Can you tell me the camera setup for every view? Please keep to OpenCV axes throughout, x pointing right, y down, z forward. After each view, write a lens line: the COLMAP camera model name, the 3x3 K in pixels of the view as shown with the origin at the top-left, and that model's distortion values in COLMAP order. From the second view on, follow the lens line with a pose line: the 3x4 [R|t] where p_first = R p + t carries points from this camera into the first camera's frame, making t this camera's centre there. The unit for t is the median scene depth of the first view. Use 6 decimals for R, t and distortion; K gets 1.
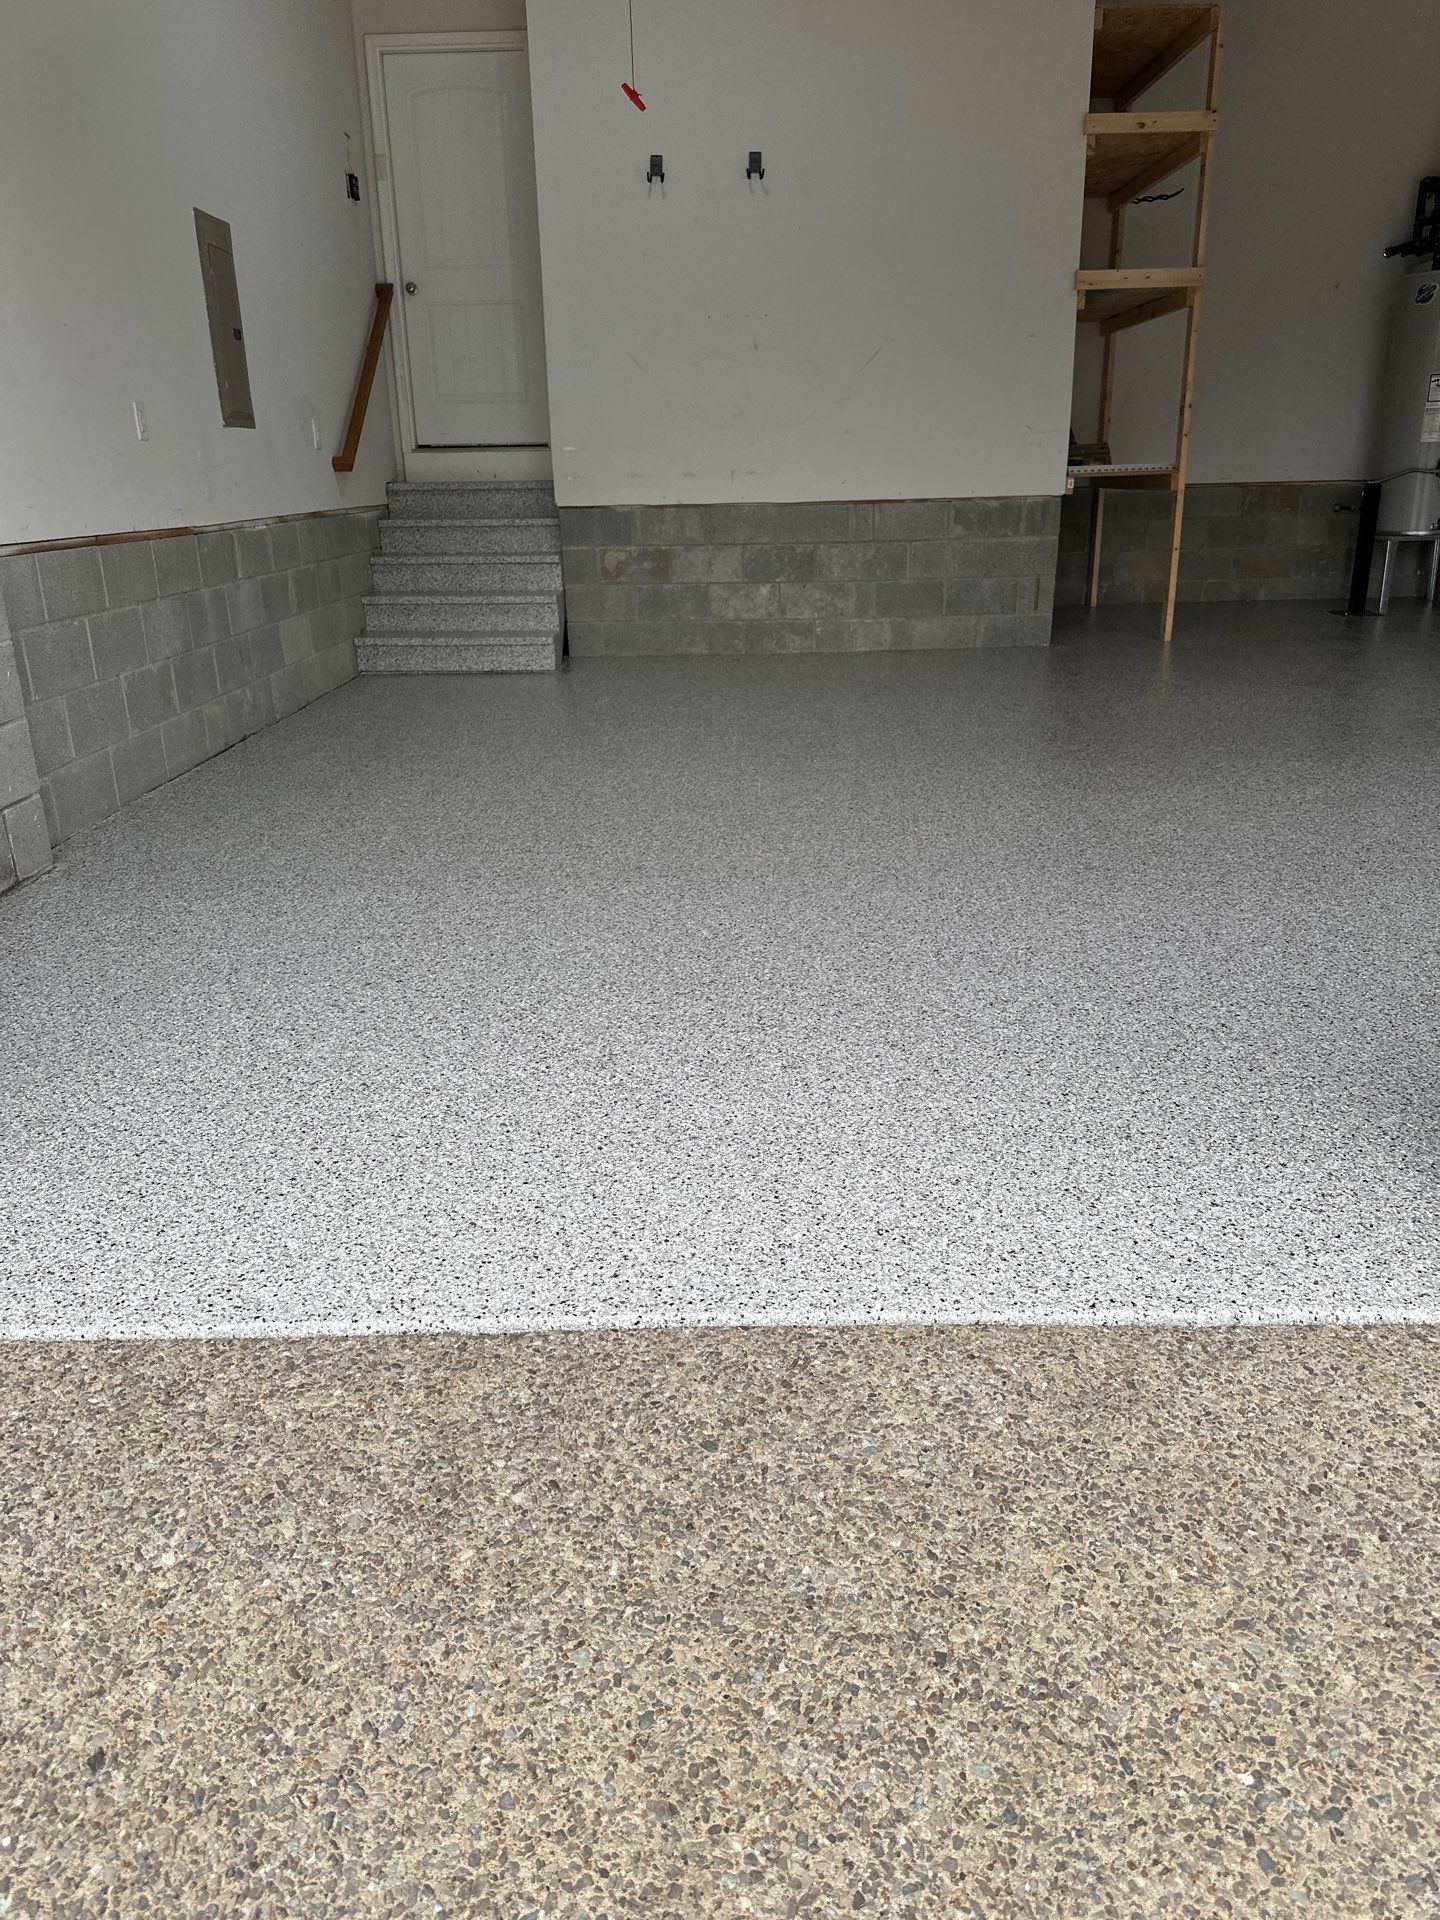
lens RADIAL K [[1384.2, 0, 736.9], [0, 1384.2, 963.1], [0, 0, 1]] dist [0.041885, -0.056502]
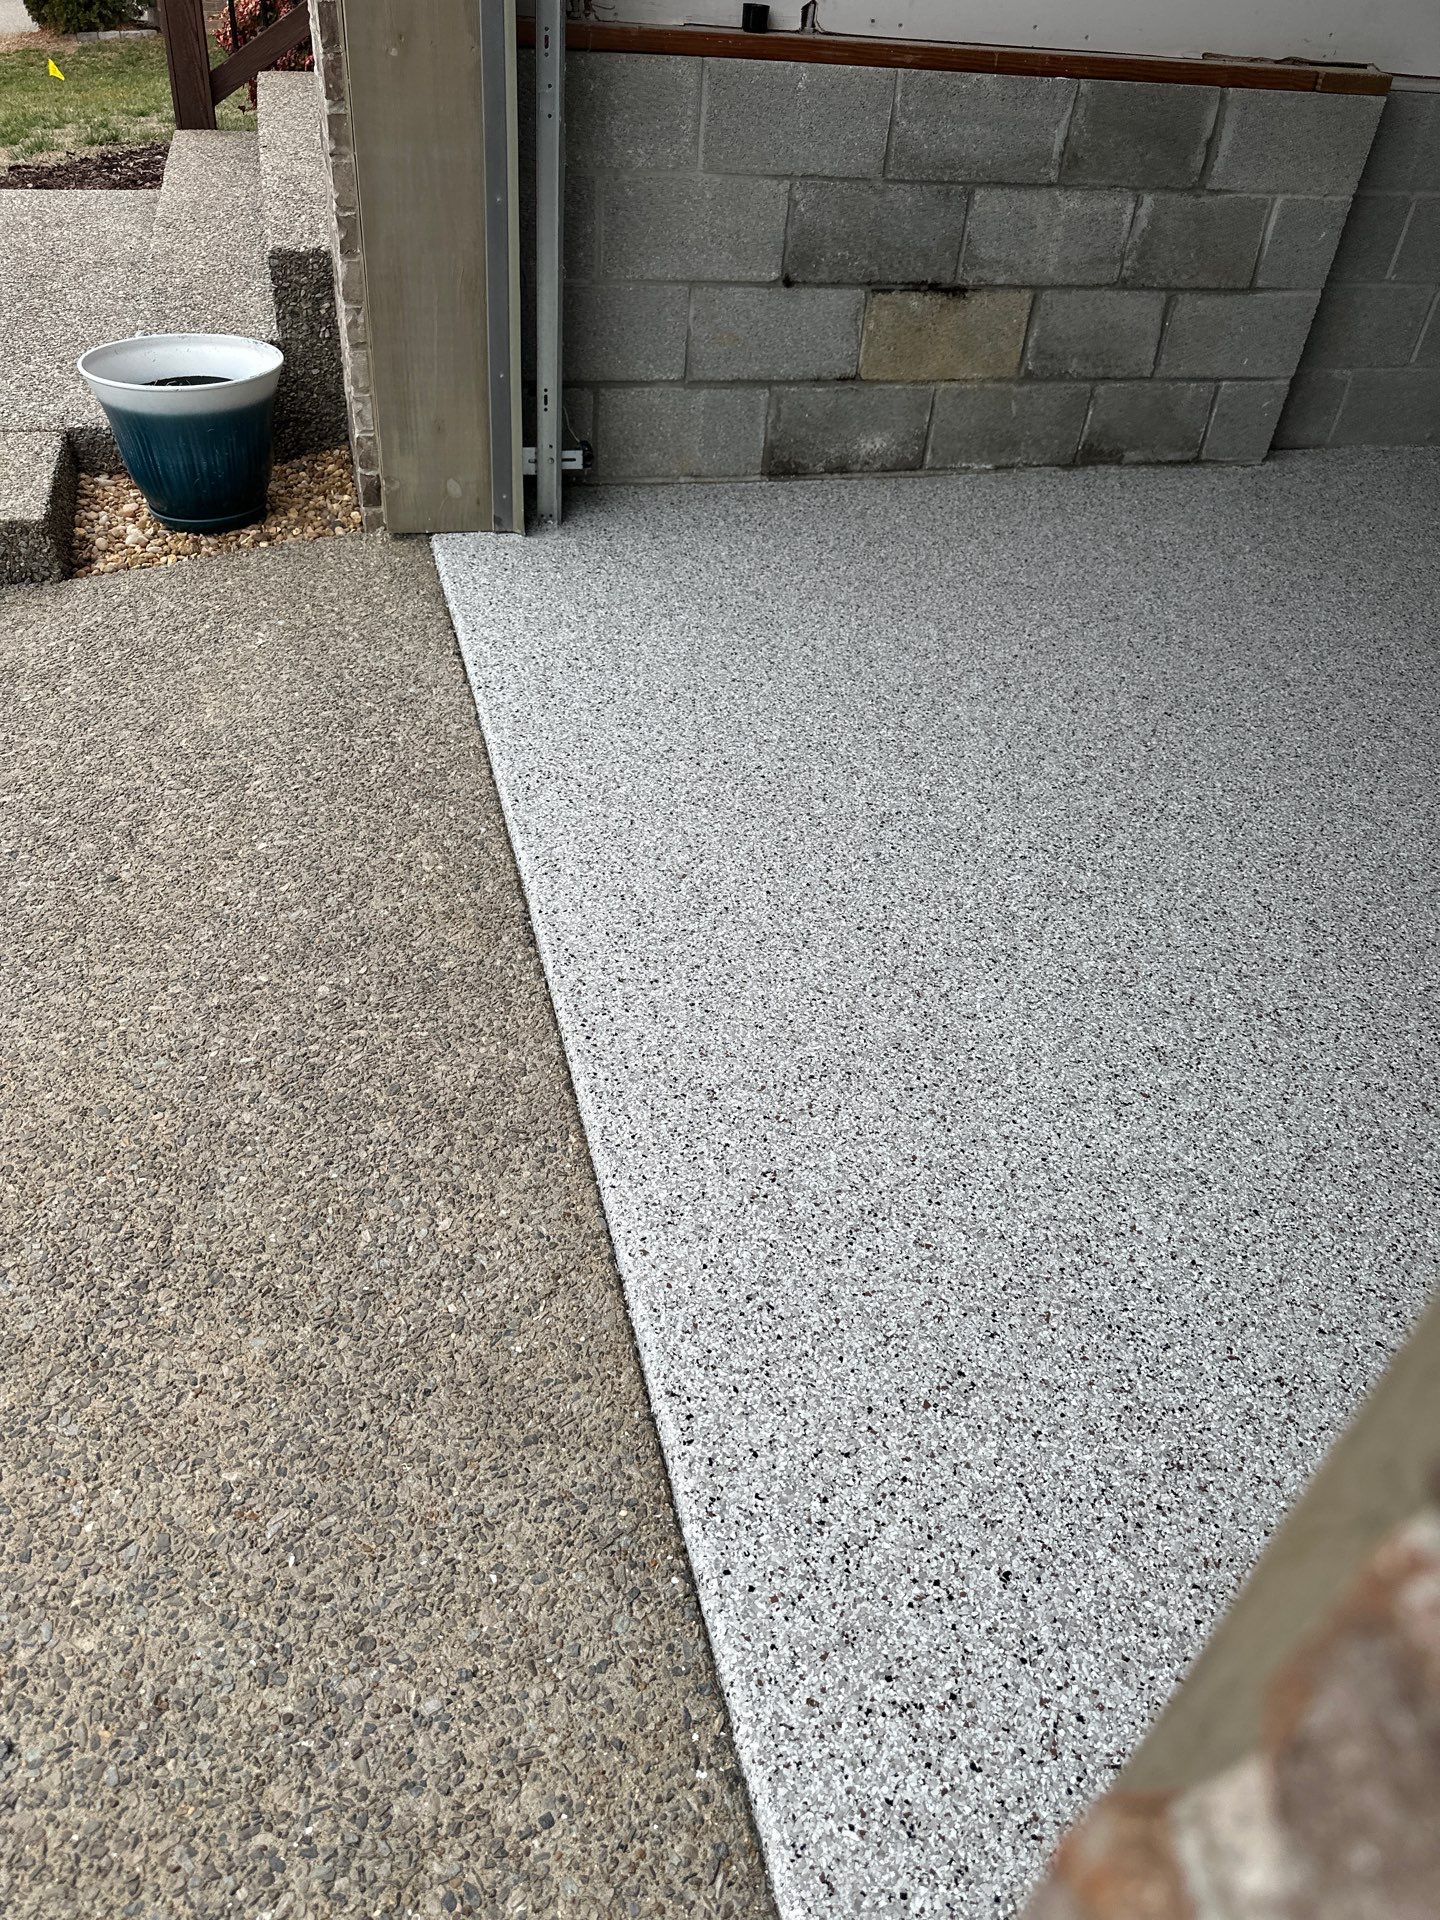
lens RADIAL K [[1384.2, 0, 719.2], [0, 1384.2, 953.3], [0, 0, 1]] dist [0.041885, -0.056502]
pose [[0.240089, 0.642782, -0.727454, 0.846193], [-0.398785, 0.748528, 0.529789, -0.454827], [0.885058, 0.162902, 0.436045, 0.818746]]
